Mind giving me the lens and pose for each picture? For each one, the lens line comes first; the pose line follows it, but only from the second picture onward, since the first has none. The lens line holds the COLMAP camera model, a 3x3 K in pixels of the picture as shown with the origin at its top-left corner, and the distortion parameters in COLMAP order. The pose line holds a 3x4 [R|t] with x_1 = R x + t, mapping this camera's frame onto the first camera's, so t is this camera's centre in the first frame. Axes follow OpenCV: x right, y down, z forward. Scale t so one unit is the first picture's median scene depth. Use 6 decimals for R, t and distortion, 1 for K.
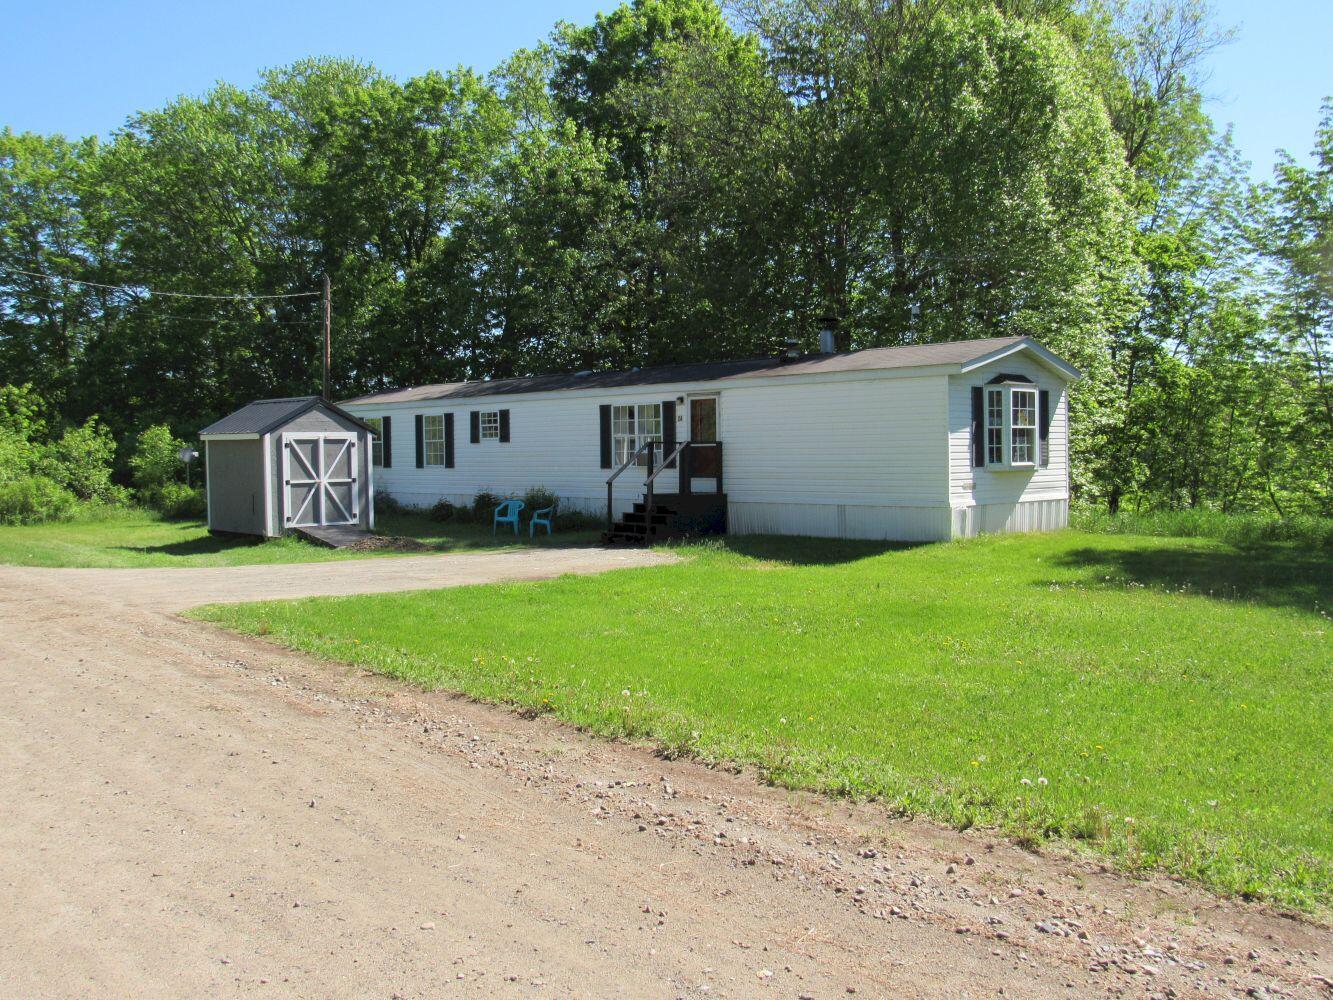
lens RADIAL K [[1222.9, 0, 666.5], [0, 1222.9, 496.7], [0, 0, 1]] dist [-0.034759, 0.000000]
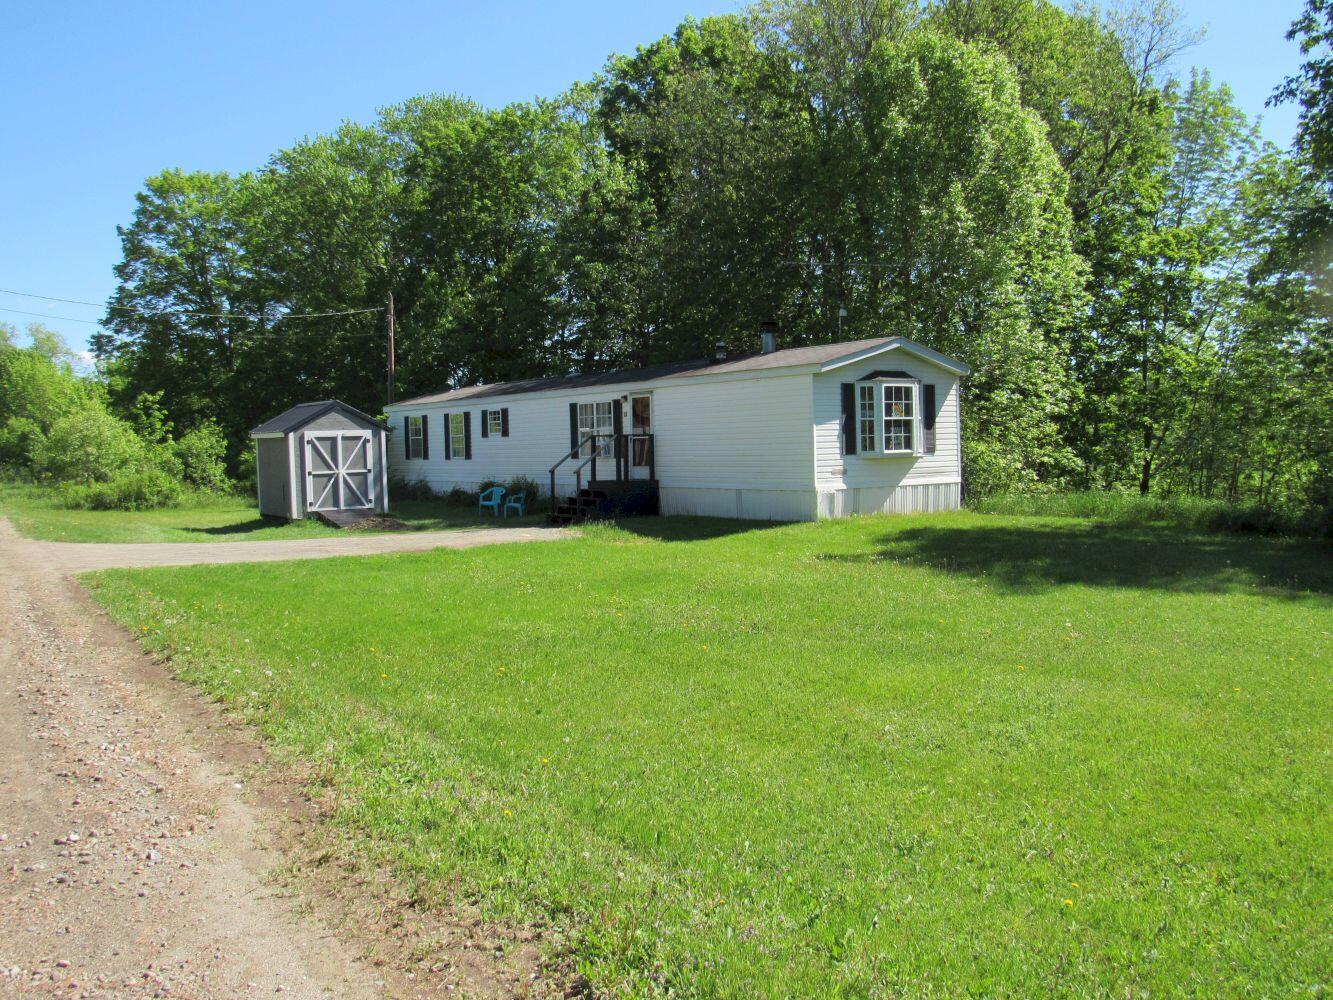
lens RADIAL K [[1162.1, 0, 672.7], [0, 1162.1, 501.8], [0, 0, 1]] dist [-0.043775, 0.001975]
pose [[0.989151, -0.004421, -0.146833, 0.197628], [0.006717, 0.999863, 0.015142, 0.001325], [0.146746, -0.015964, 0.989045, -0.062859]]
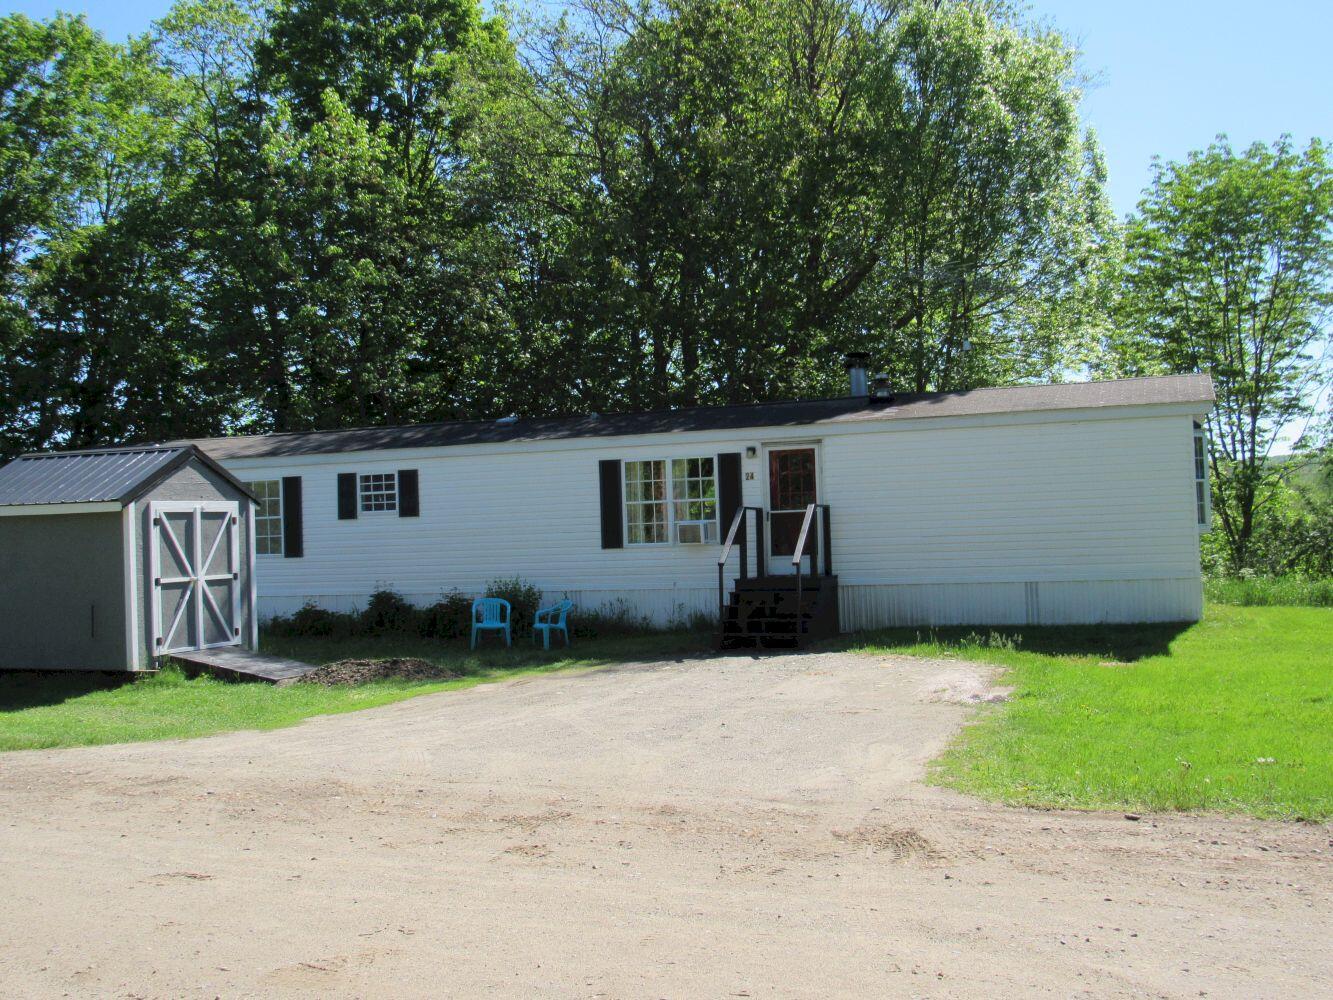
lens RADIAL K [[1357.1, 0, 664.9], [0, 1357.1, 500.9], [0, 0, 1]] dist [-0.064228, 0.000000]
pose [[0.901701, -0.008375, 0.432279, -0.359158], [0.038833, 0.997340, -0.061680, -0.000617], [-0.430613, 0.072404, 0.899628, 0.265362]]
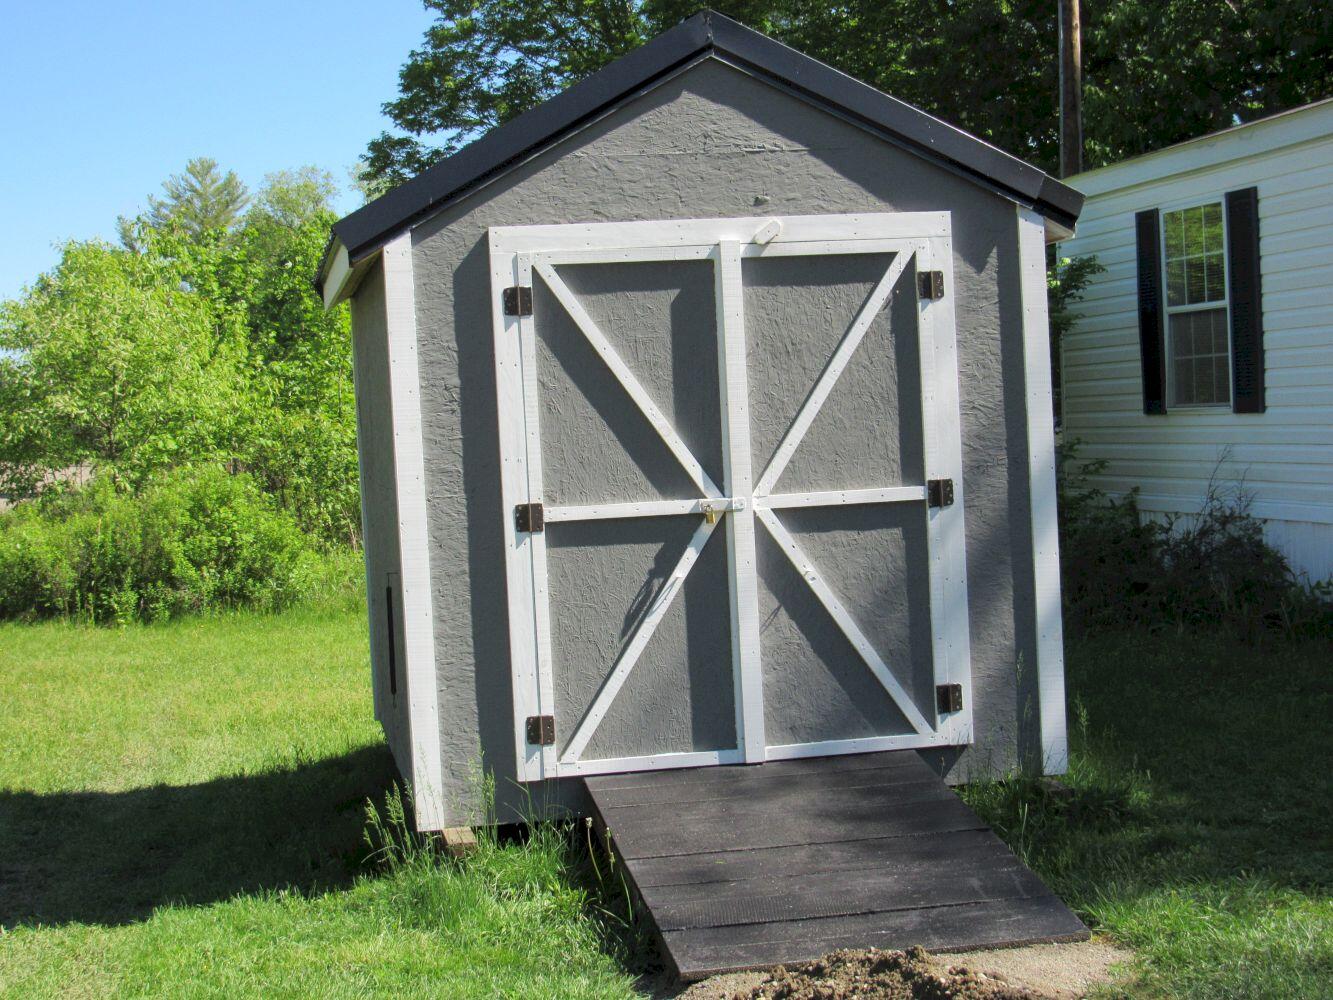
lens RADIAL K [[2134.3, 0, 664.4], [0, 2134.3, 499.7], [0, 0, 1]] dist [-0.111574, 0.000000]
pose [[0.841051, -0.008311, -0.540891, -0.127747], [0.017493, 0.999777, 0.011838, -0.016816], [0.540672, -0.019418, 0.841009, 0.730063]]
